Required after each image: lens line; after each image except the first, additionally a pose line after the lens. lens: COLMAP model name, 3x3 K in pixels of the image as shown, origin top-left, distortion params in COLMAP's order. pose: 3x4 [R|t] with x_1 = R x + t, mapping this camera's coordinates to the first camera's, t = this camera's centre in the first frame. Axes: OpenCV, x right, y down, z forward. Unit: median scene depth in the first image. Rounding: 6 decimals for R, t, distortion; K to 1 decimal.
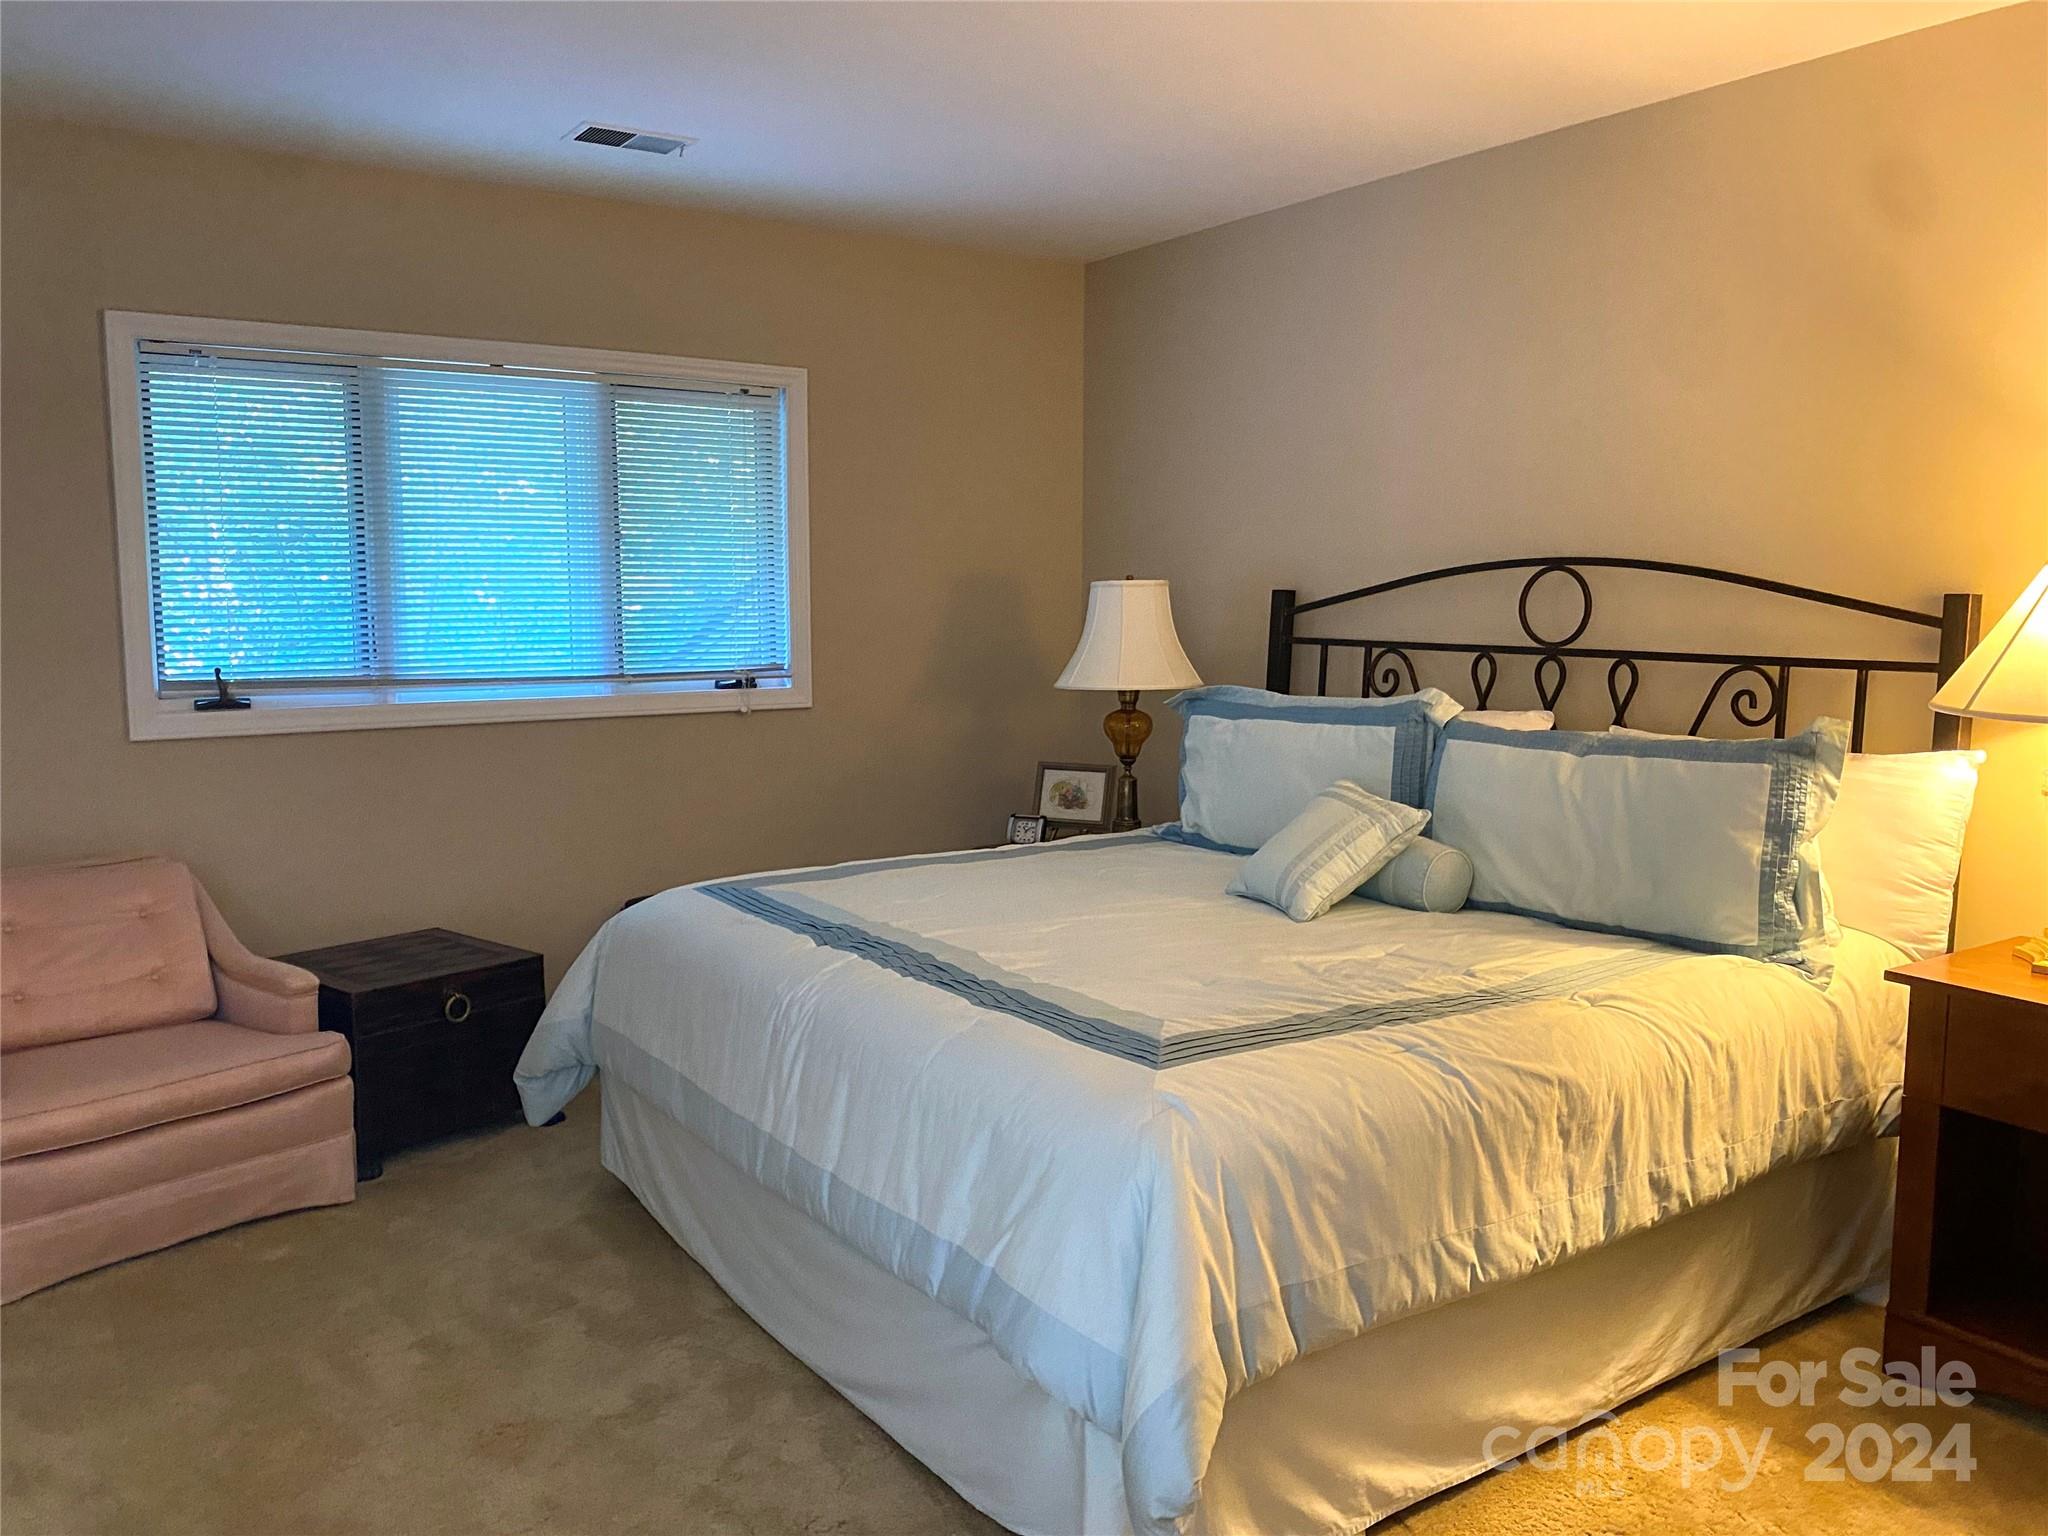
lens RADIAL K [[1547.3, 0, 1025.4], [0, 1547.3, 767.2], [0, 0, 1]] dist [0.039703, -0.059078]
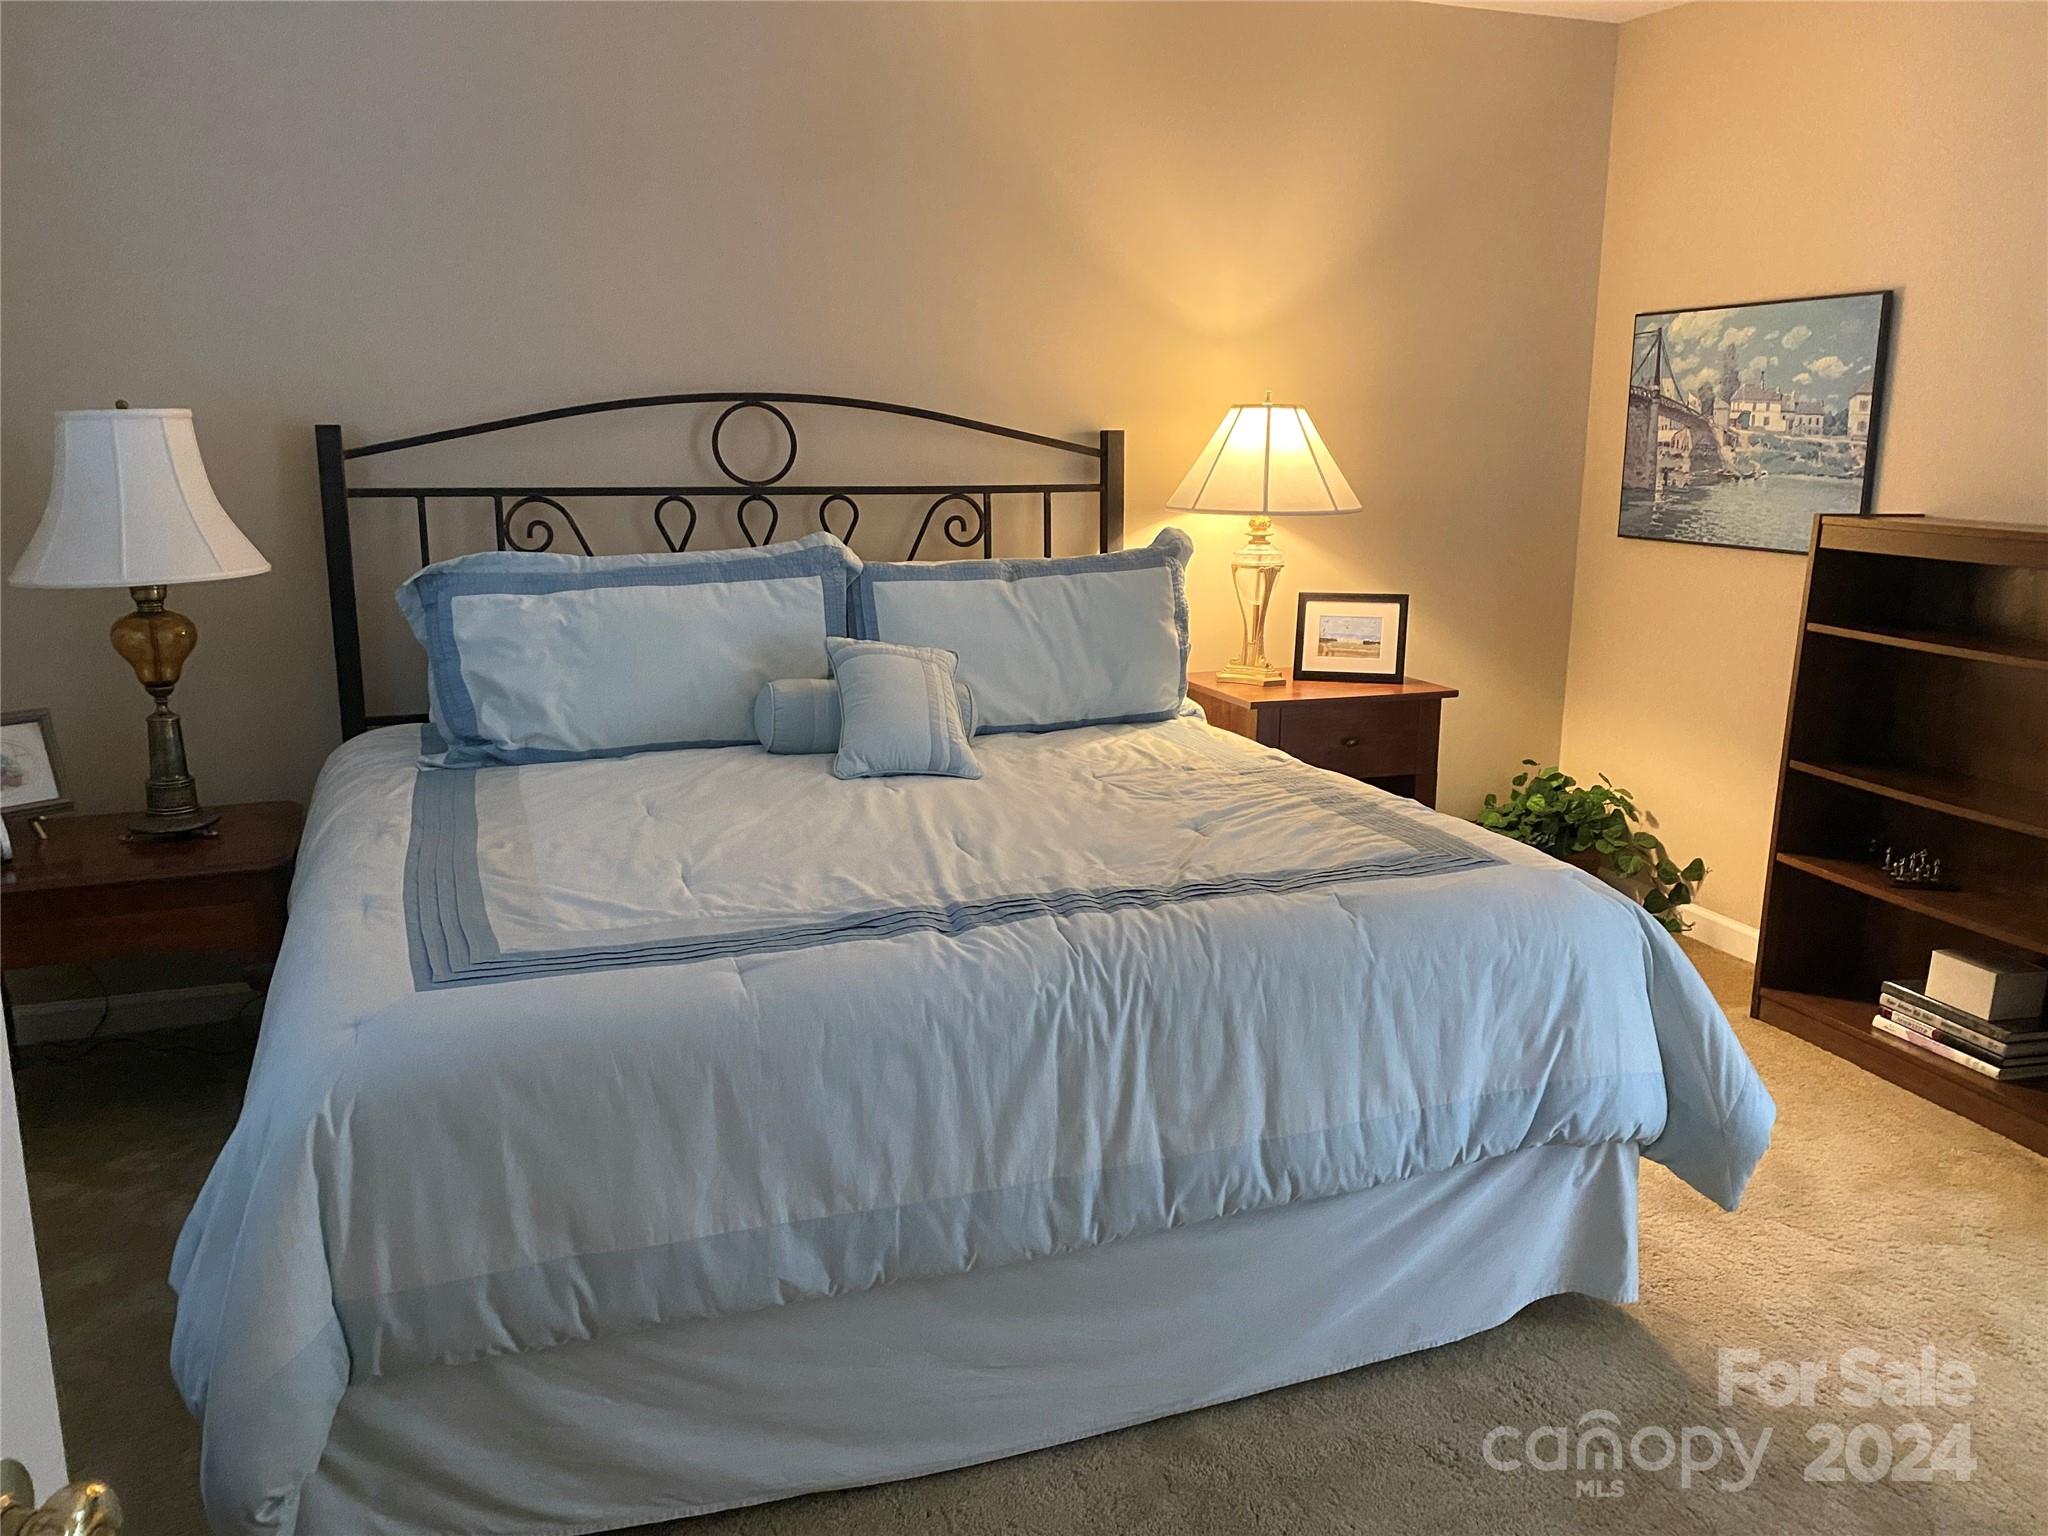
lens RADIAL K [[1547.3, 0, 1033.0], [0, 1547.3, 775.5], [0, 0, 1]] dist [0.039703, -0.059078]
pose [[0.238956, -0.209435, 0.948176, -0.600830], [0.110370, 0.975993, 0.187765, -0.065051], [-0.964738, 0.059783, 0.256334, 0.603632]]
